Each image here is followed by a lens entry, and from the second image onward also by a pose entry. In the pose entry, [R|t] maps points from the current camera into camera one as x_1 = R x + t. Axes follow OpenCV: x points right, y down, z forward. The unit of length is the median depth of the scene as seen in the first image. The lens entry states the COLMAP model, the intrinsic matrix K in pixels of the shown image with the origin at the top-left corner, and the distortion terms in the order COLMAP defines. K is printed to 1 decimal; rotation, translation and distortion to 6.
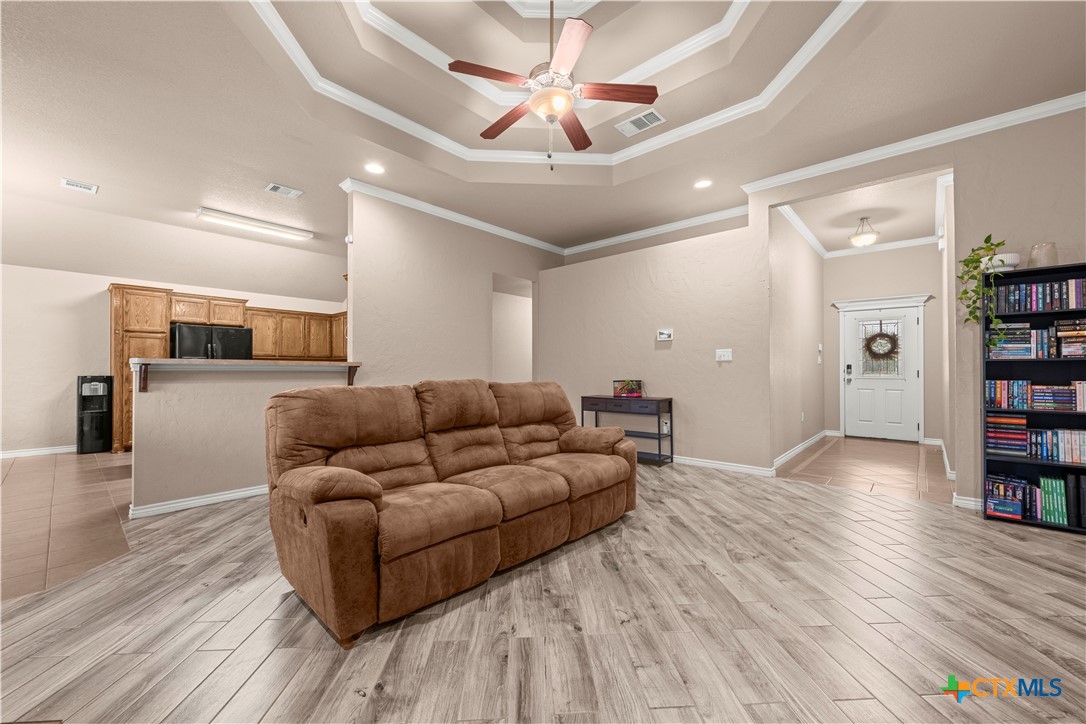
lens RADIAL K [[428.7, 0, 548.2], [0, 428.7, 366.1], [0, 0, 1]] dist [0.000767, -0.000200]
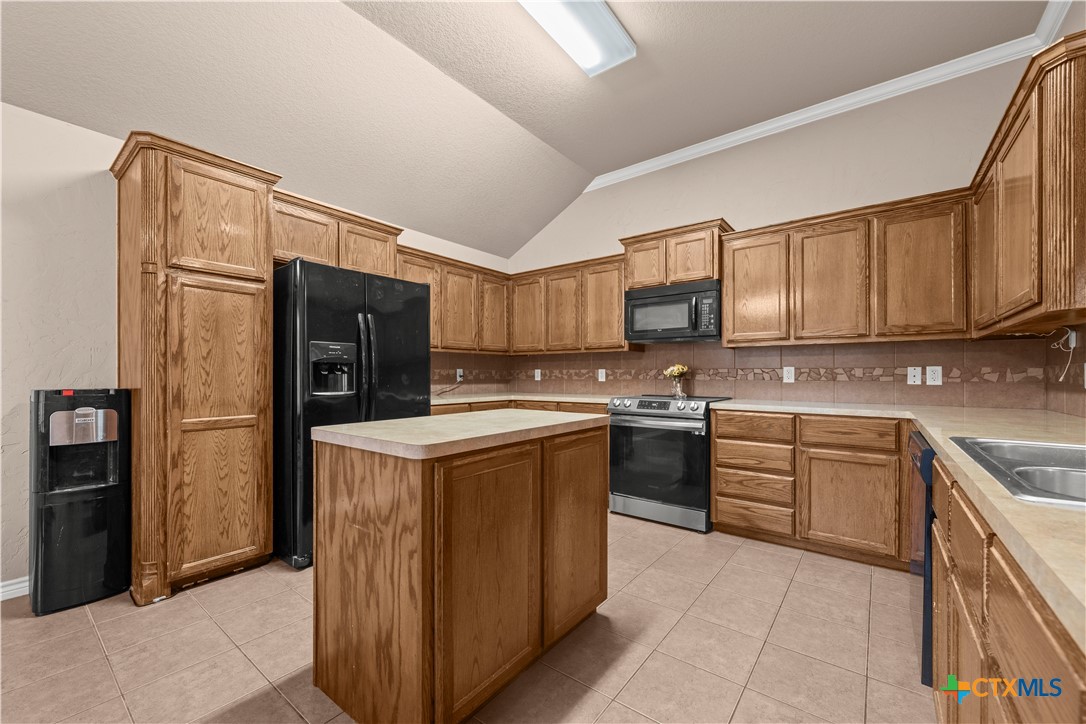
lens RADIAL K [[428.7, 0, 550.5], [0, 428.7, 373.2], [0, 0, 1]] dist [0.000767, -0.000200]
pose [[0.997313, 0.000932, 0.073252, -0.938381], [-0.001334, 0.999984, 0.005439, 0.008689], [-0.073246, -0.005522, 0.997299, 0.829320]]
